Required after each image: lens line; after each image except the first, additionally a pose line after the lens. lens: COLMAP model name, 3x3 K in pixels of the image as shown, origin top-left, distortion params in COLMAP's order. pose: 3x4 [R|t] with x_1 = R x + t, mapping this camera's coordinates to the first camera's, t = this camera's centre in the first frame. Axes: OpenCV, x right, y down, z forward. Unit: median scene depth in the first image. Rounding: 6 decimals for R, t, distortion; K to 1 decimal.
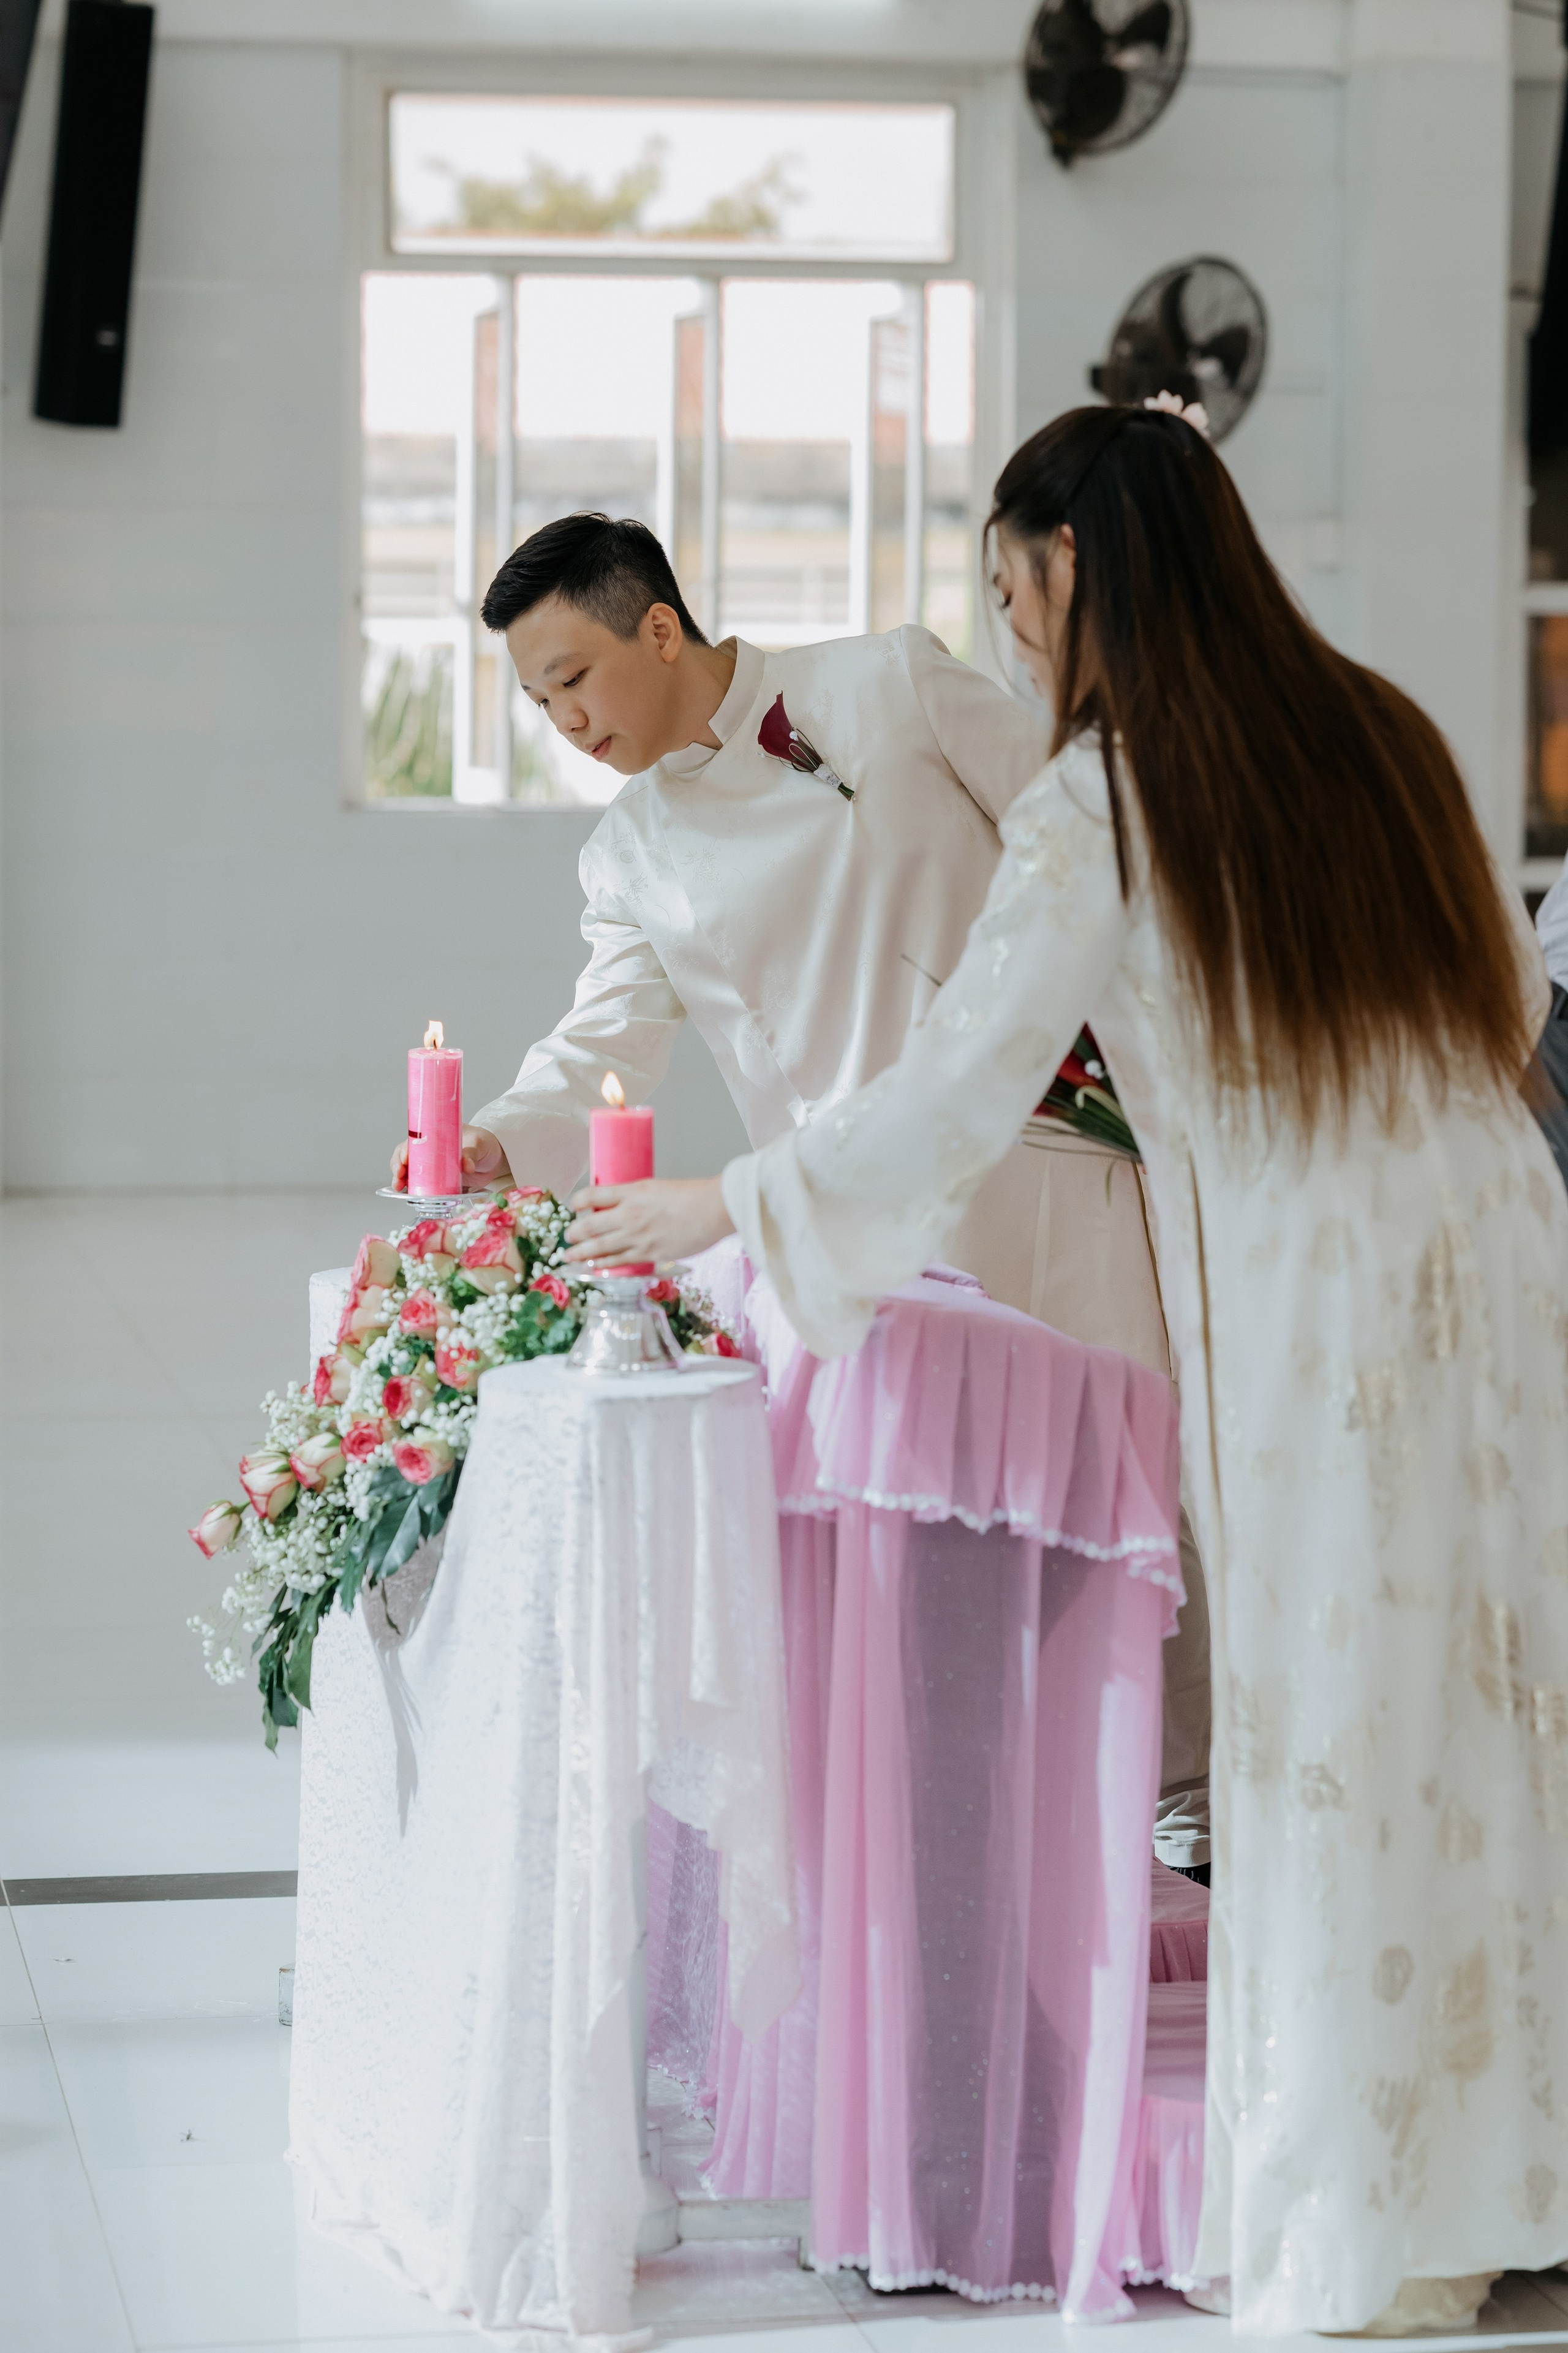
lens RADIAL K [[6415.0, 0, 784.0], [0, 6415.0, 1176.5], [0, 0, 1]] dist [-0.066599, -1.032161]
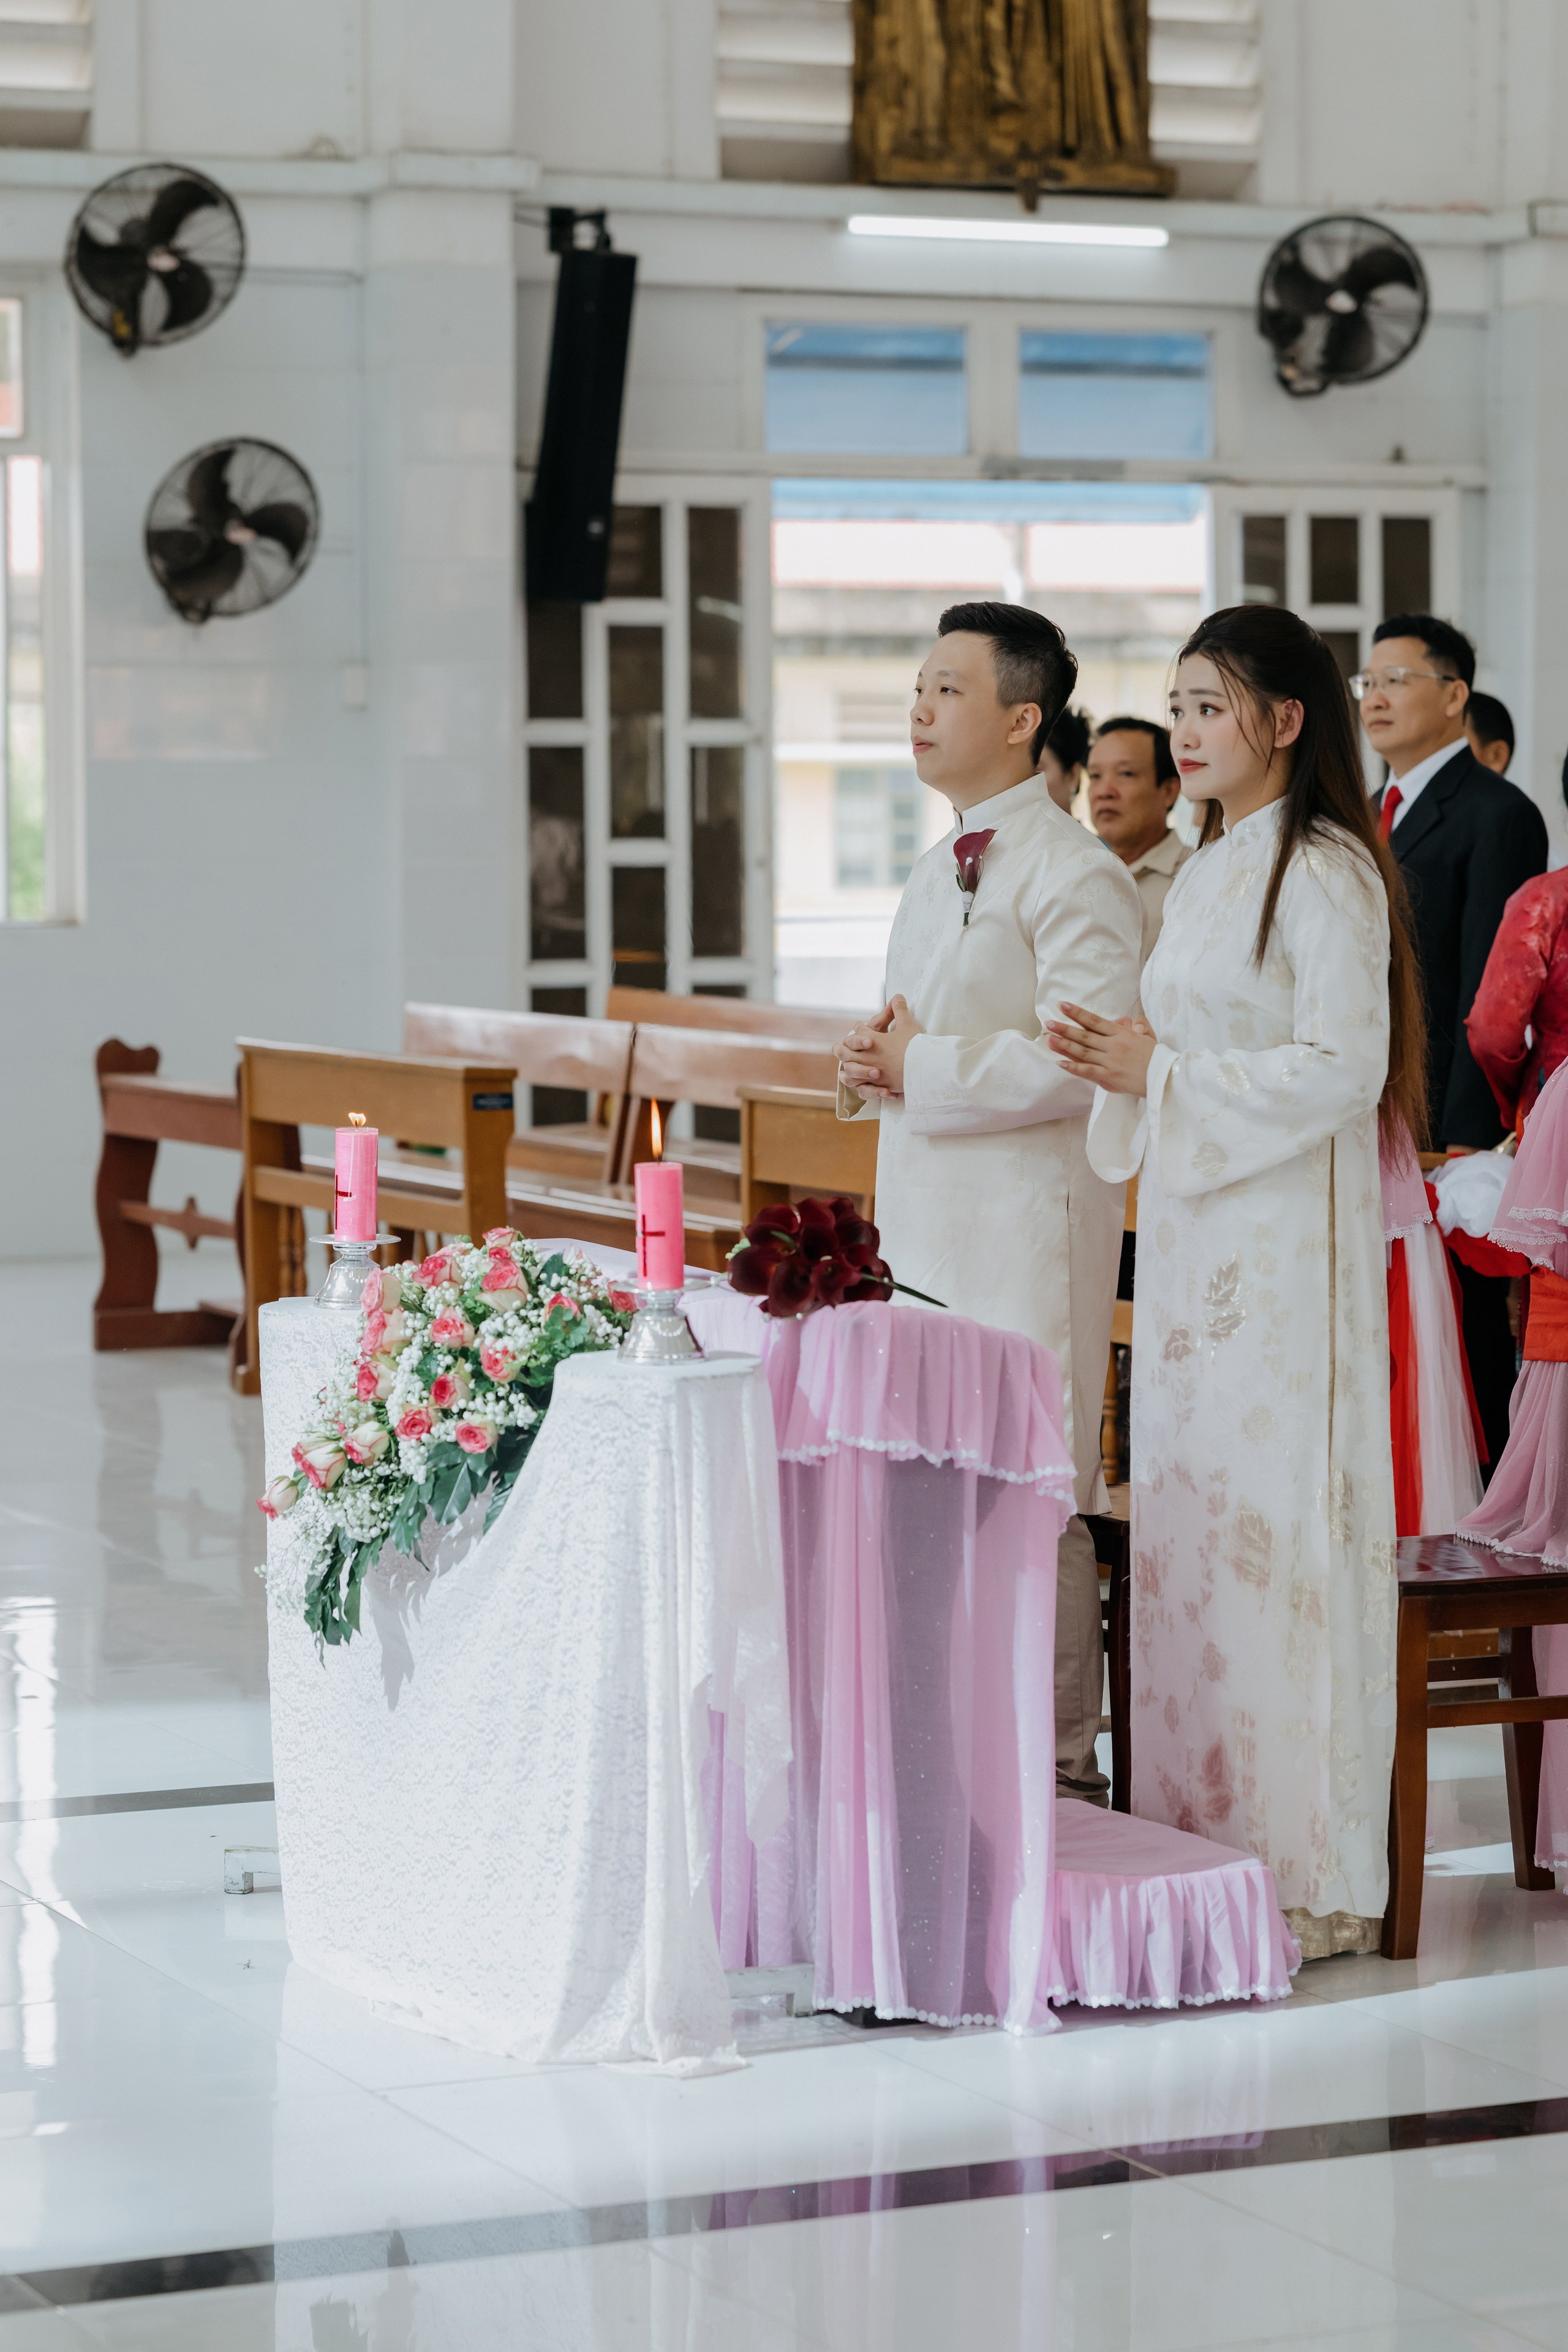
lens RADIAL K [[6412.8, 0, 784.0], [0, 6412.8, 1176.0], [0, 0, 1]] dist [-0.066599, -1.032161]
pose [[0.971349, -0.026811, 0.236141, -0.322437], [0.030491, 0.999464, -0.011946, 0.008285], [-0.235694, 0.018804, 0.971645, -0.332695]]
